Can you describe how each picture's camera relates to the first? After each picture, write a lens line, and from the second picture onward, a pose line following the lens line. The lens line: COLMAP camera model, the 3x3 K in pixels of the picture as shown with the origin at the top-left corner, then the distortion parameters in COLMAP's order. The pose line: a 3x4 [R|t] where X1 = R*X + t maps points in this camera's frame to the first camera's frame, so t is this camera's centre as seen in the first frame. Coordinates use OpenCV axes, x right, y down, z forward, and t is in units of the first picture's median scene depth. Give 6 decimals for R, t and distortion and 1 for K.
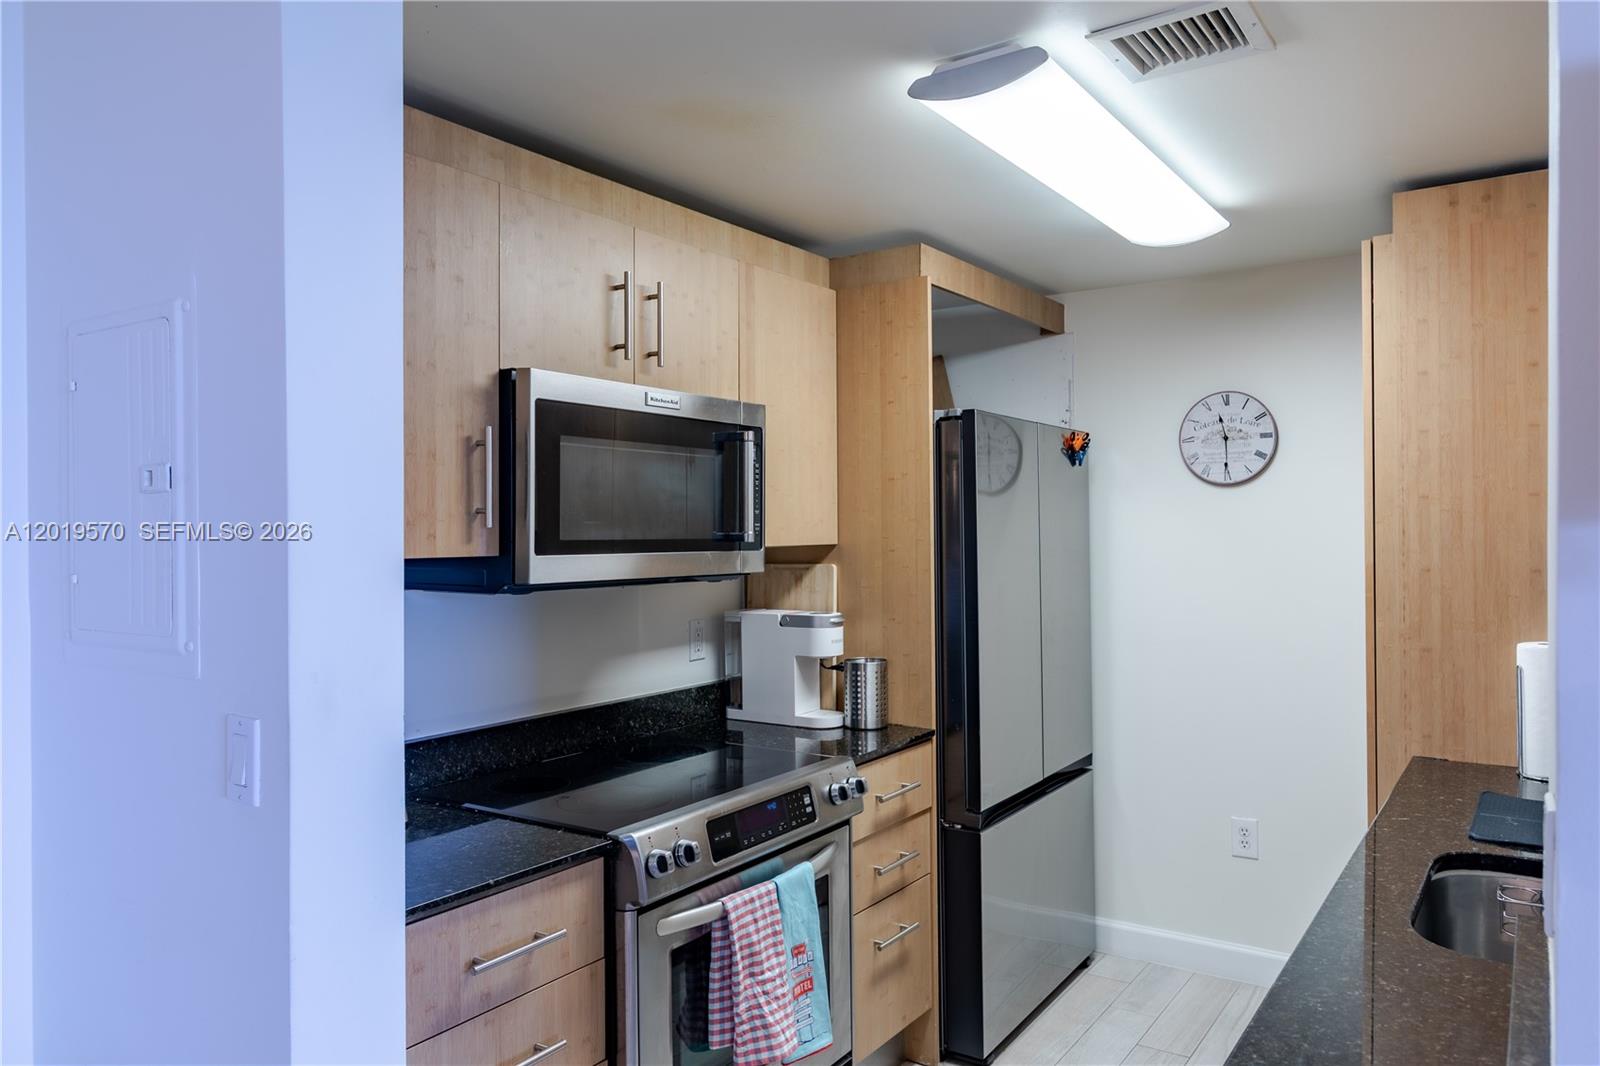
lens RADIAL K [[1115.7, 0, 800.0], [0, 1115.7, 533.0], [0, 0, 1]] dist [0.000267, -0.000521]
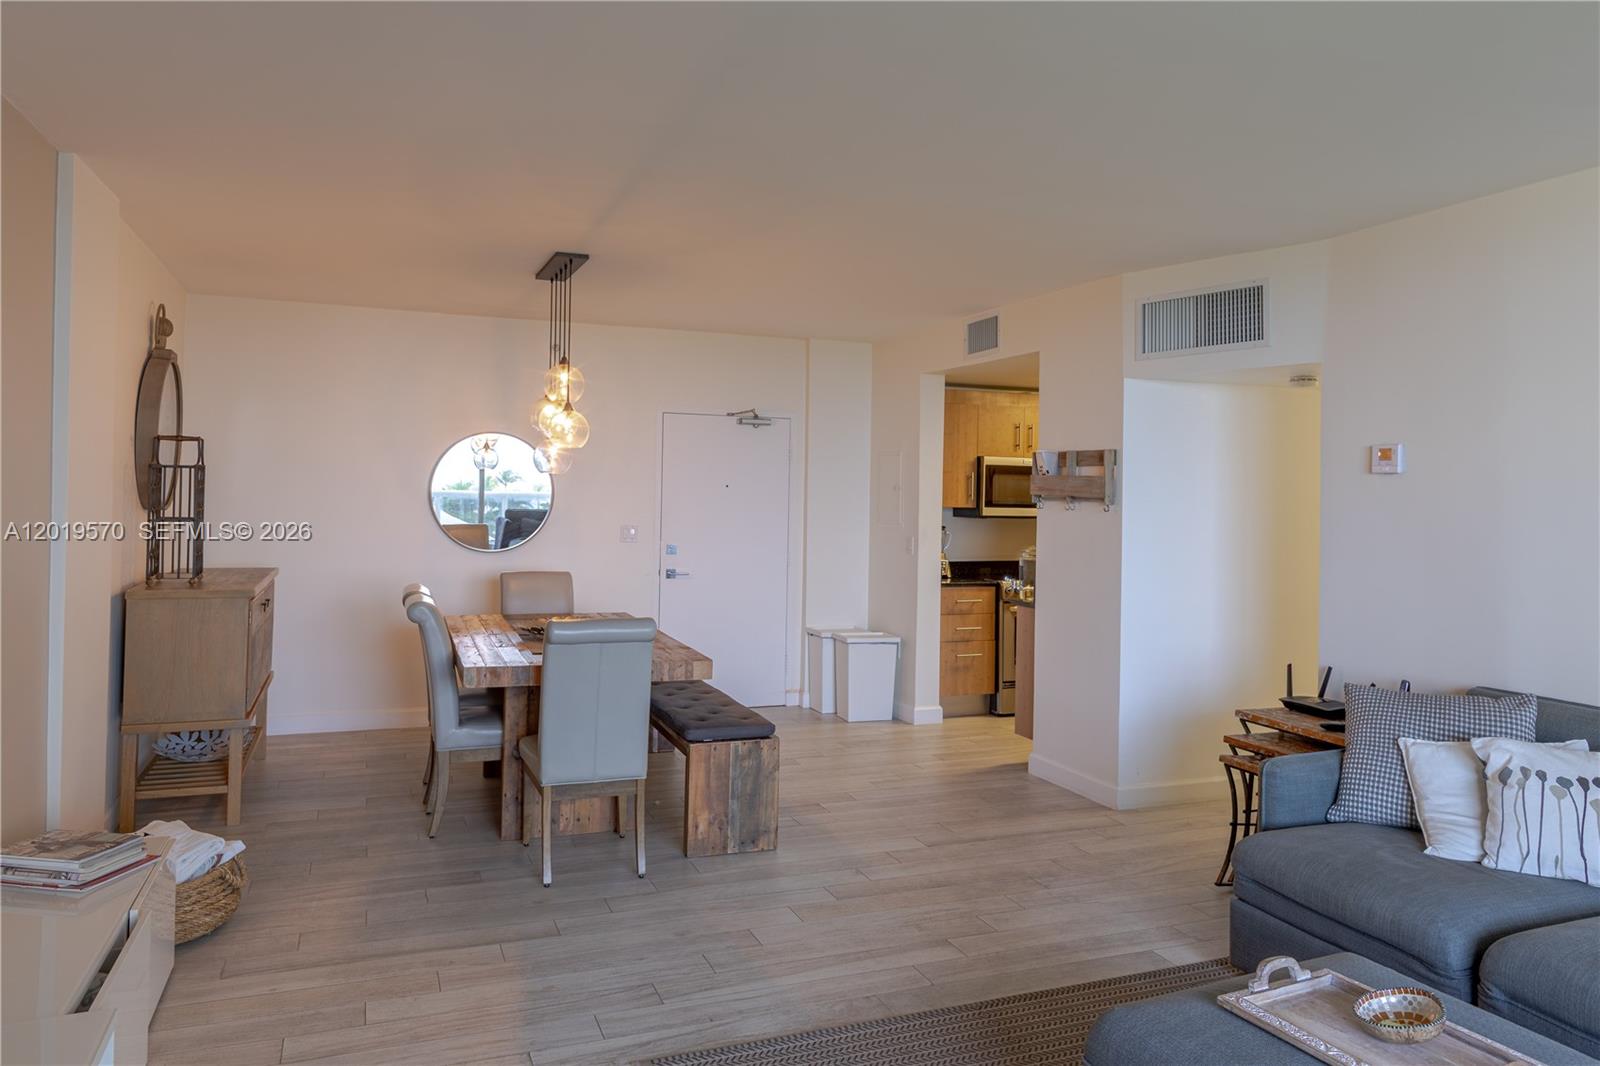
lens RADIAL K [[1086.6, 0, 802.2], [0, 1086.6, 503.8], [0, 0, 1]] dist [-0.003108, -0.002741]
pose [[0.828152, 0.025944, -0.559903, 1.272689], [-0.026063, 0.999630, 0.007770, -0.004258], [0.559897, 0.008158, 0.828522, -2.308744]]
